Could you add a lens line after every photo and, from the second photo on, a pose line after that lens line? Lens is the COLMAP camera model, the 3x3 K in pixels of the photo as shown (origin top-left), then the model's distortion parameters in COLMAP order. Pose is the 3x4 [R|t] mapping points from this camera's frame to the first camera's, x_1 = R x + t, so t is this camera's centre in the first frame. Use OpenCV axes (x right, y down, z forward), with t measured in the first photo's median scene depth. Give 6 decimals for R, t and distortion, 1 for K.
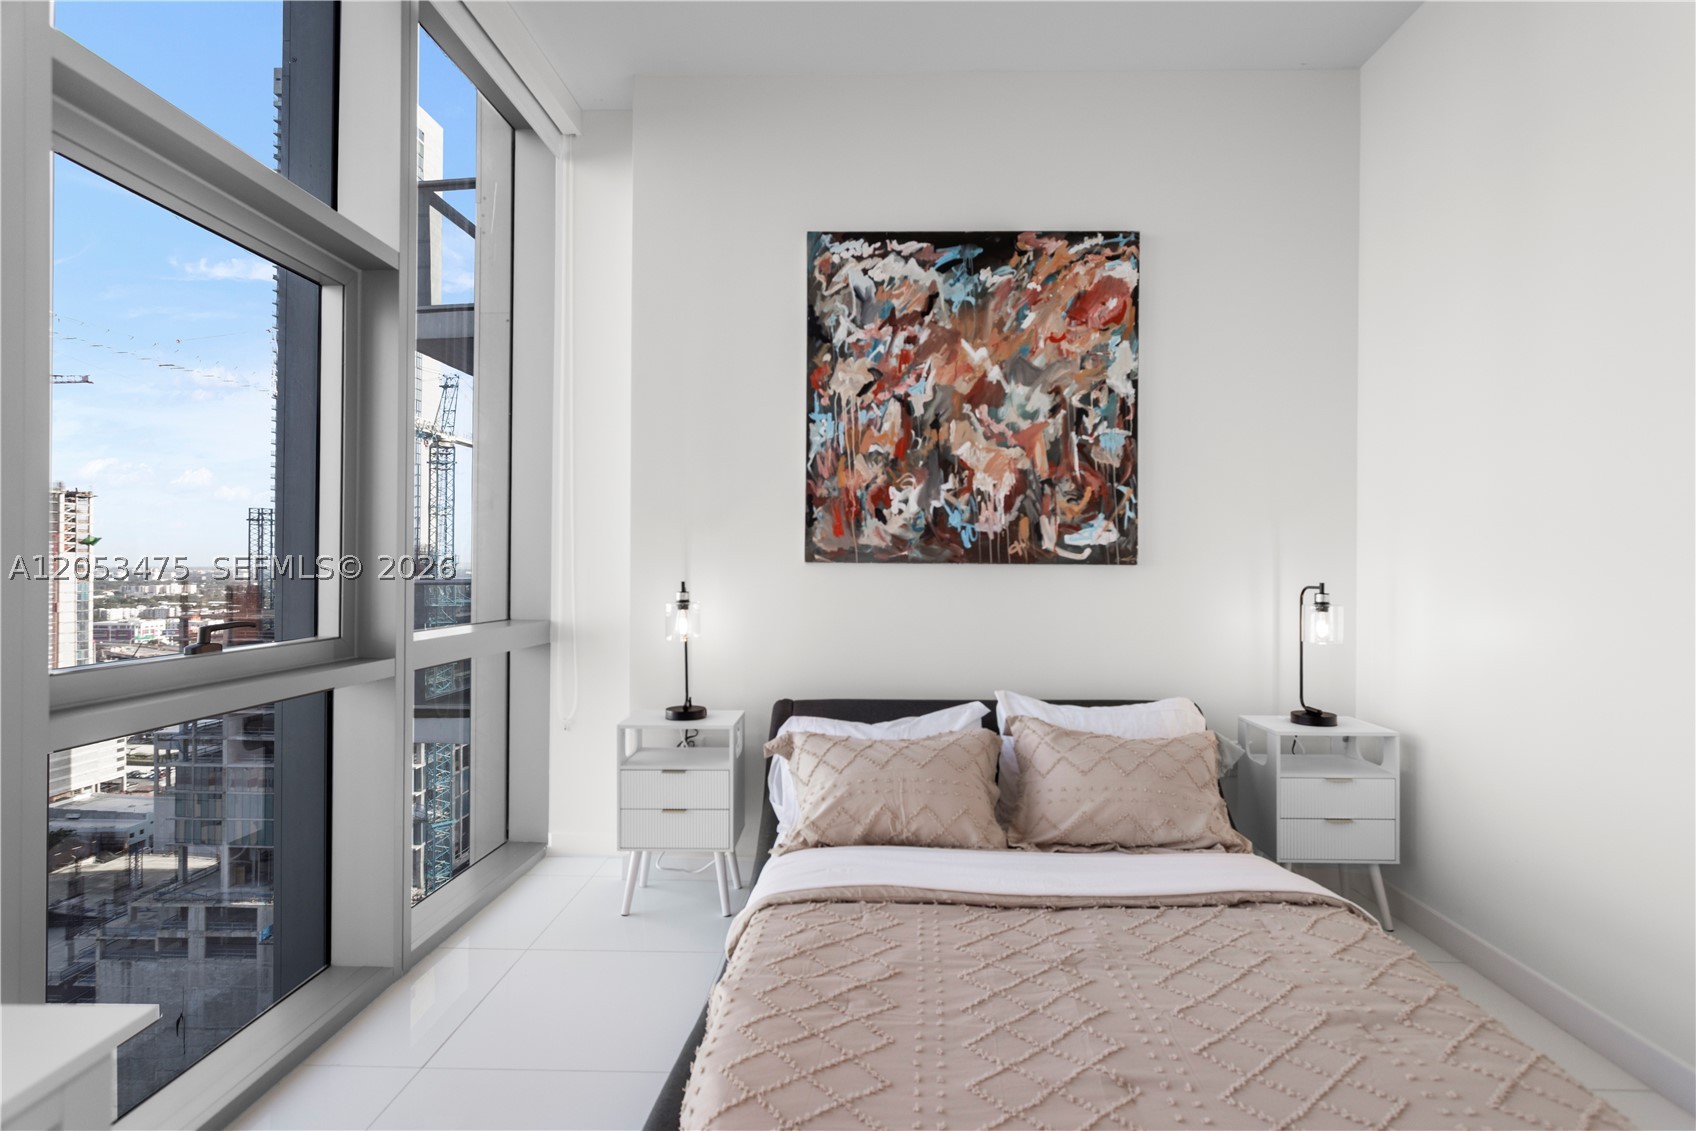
lens RADIAL K [[824.5, 0, 836.8], [0, 824.5, 555.5], [0, 0, 1]] dist [-0.015503, 0.007851]
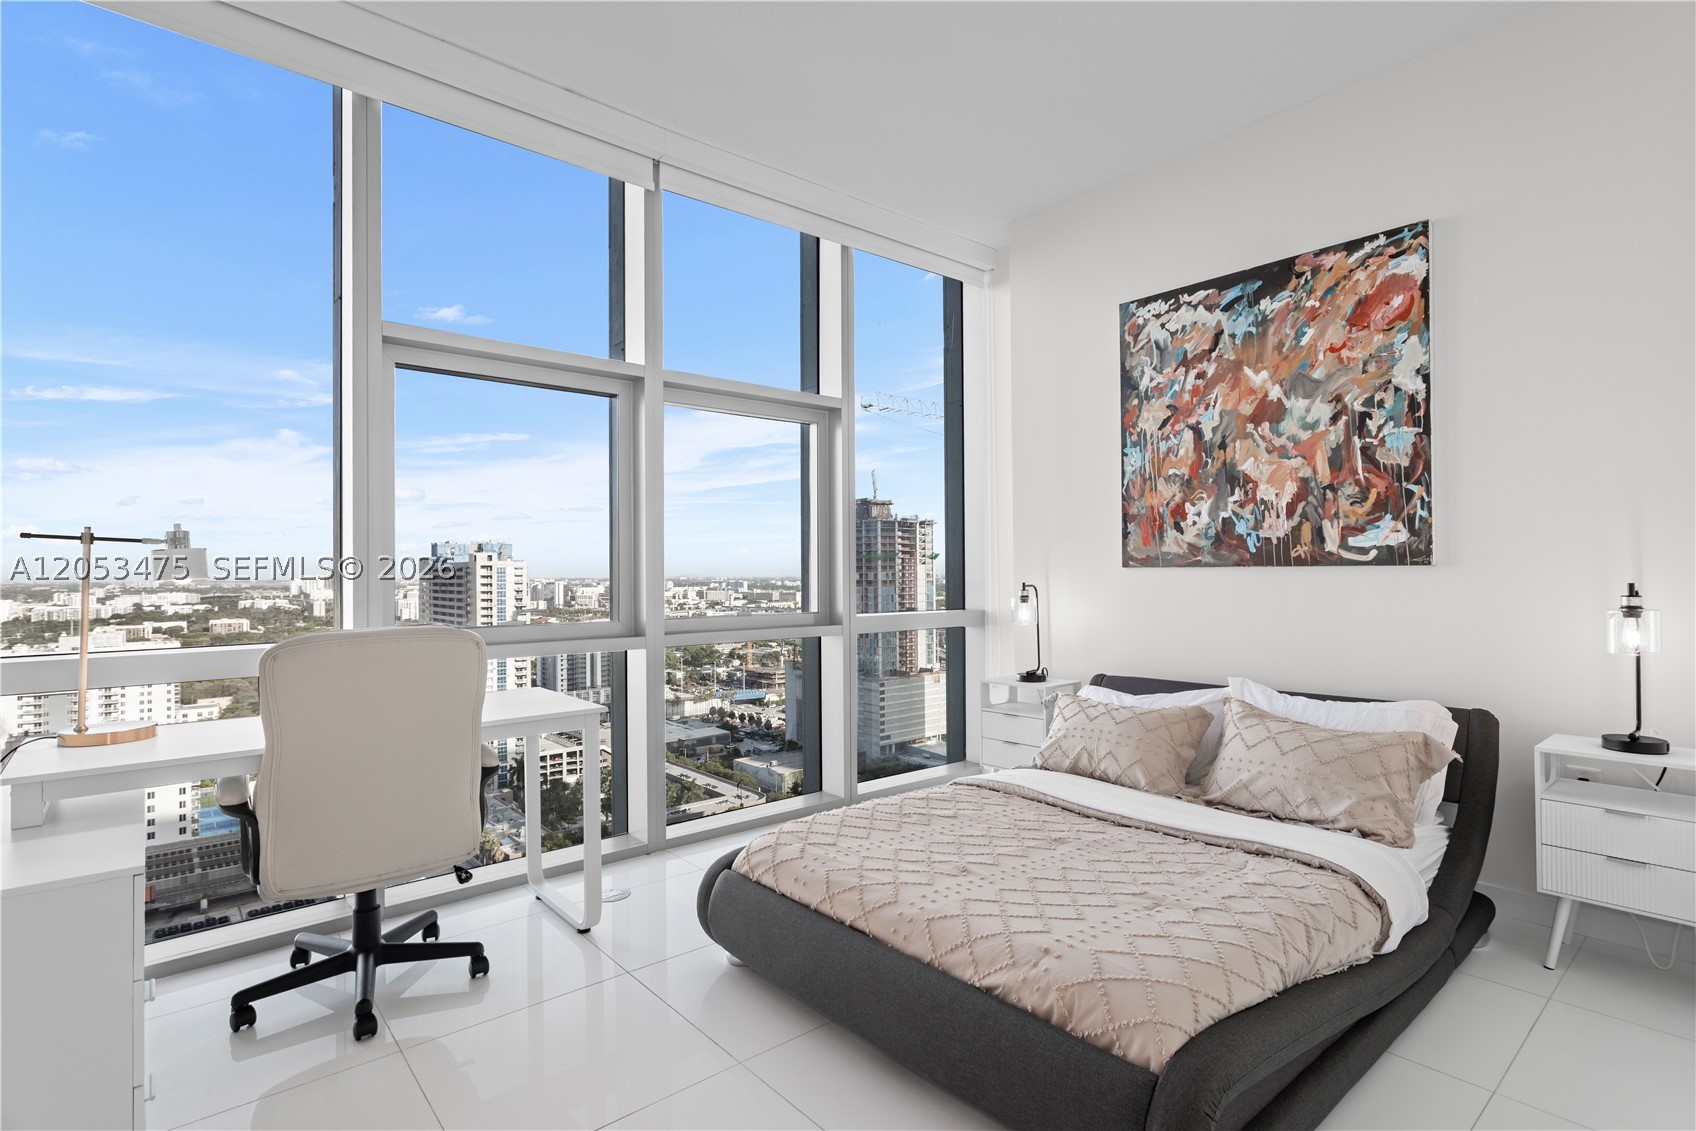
lens RADIAL K [[824.5, 0, 851.5], [0, 824.5, 534.9], [0, 0, 1]] dist [-0.015503, 0.007851]
pose [[0.672063, -0.044348, -0.739165, 0.612686], [0.022028, 0.998961, -0.039906, -0.000649], [0.740166, 0.010537, 0.672341, -0.147183]]
